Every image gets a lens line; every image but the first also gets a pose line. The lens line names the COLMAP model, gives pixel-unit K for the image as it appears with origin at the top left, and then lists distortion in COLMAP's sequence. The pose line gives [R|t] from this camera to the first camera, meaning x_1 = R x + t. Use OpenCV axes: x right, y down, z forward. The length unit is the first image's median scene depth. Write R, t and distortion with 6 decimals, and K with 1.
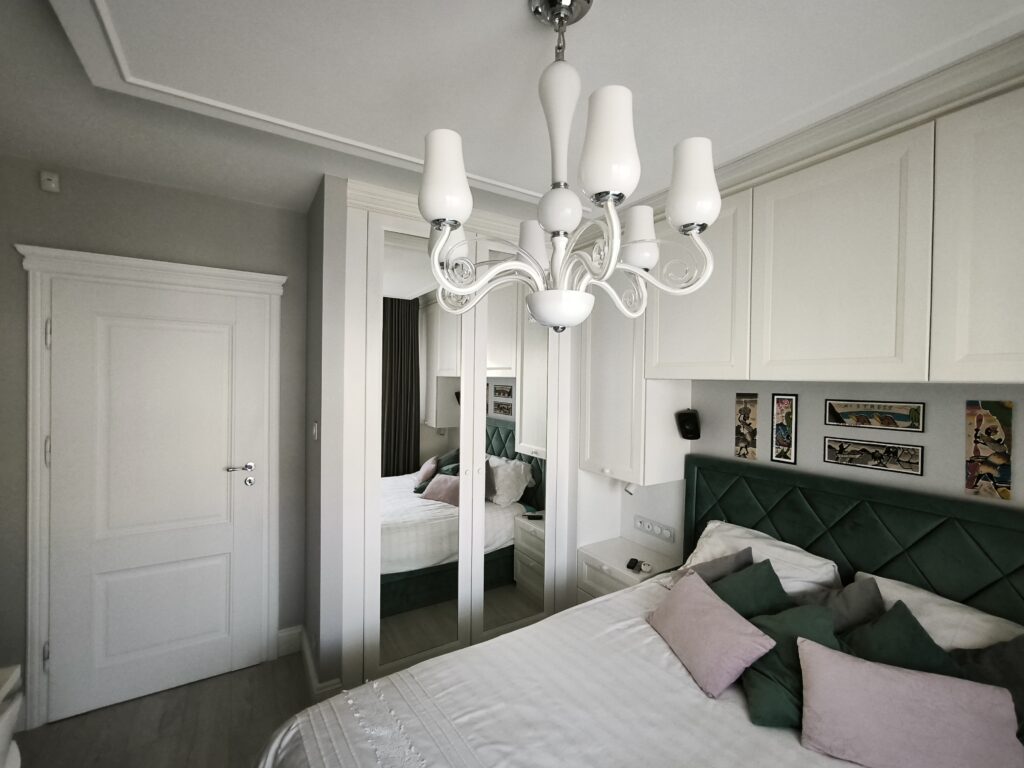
lens RADIAL K [[439.5, 0, 508.9], [0, 439.5, 385.7], [0, 0, 1]] dist [-0.012207, 0.006934]
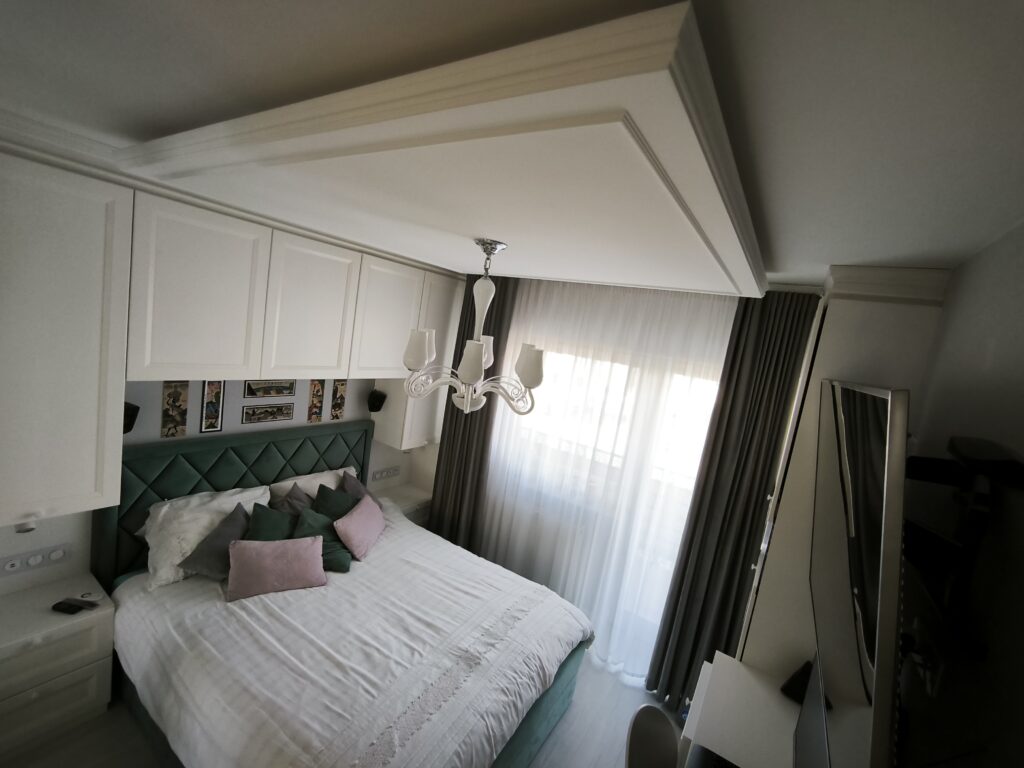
lens RADIAL K [[439.5, 0, 507.9], [0, 439.5, 389.8], [0, 0, 1]] dist [-0.012207, 0.006934]
pose [[-0.415716, -0.194227, 0.888513, -0.892129], [-0.139102, 0.979015, 0.148928, -0.270180], [-0.898794, -0.061683, -0.434010, 0.878579]]
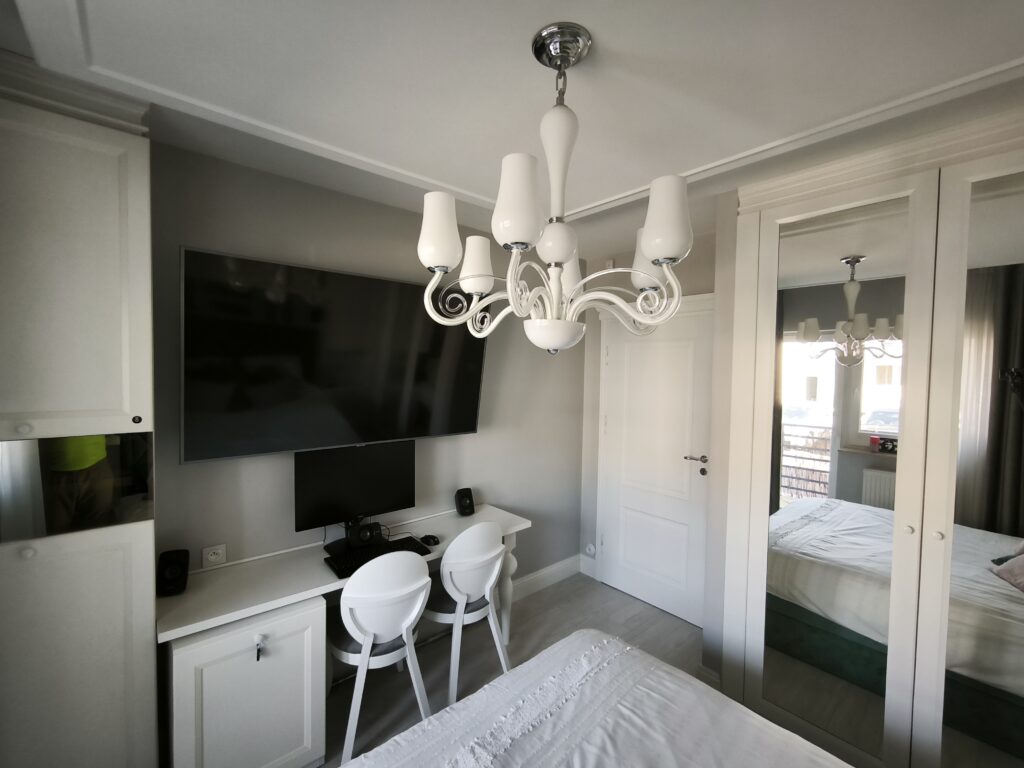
lens RADIAL K [[439.5, 0, 511.3], [0, 439.5, 385.1], [0, 0, 1]] dist [-0.012207, 0.006934]
pose [[0.171836, 0.026548, -0.984768, 0.602543], [-0.026198, 0.999406, 0.022371, -0.033348], [0.984777, 0.021955, 0.172429, 0.359783]]
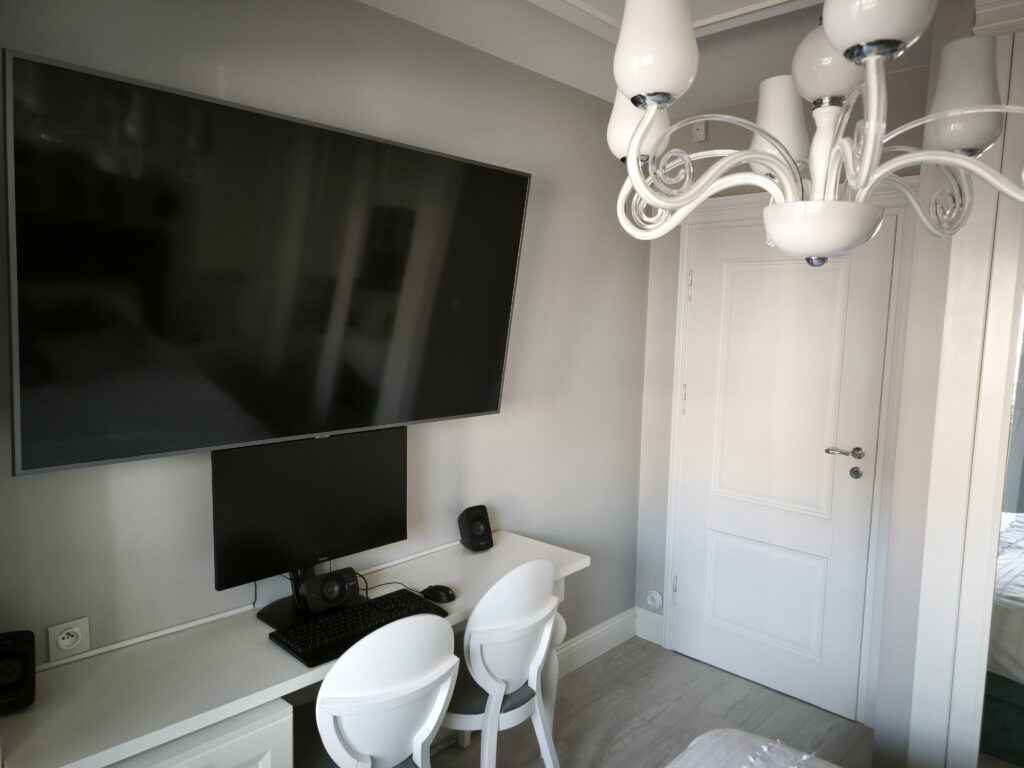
lens RADIAL K [[713.5, 0, 517.0], [0, 713.5, 397.0], [0, 0, 1]] dist [0.058476, -0.038091]
pose [[0.269493, 0.103719, -0.957401, 0.505779], [-0.028956, 0.994606, 0.099599, -0.013772], [0.962567, 0.000881, 0.271042, 0.160868]]
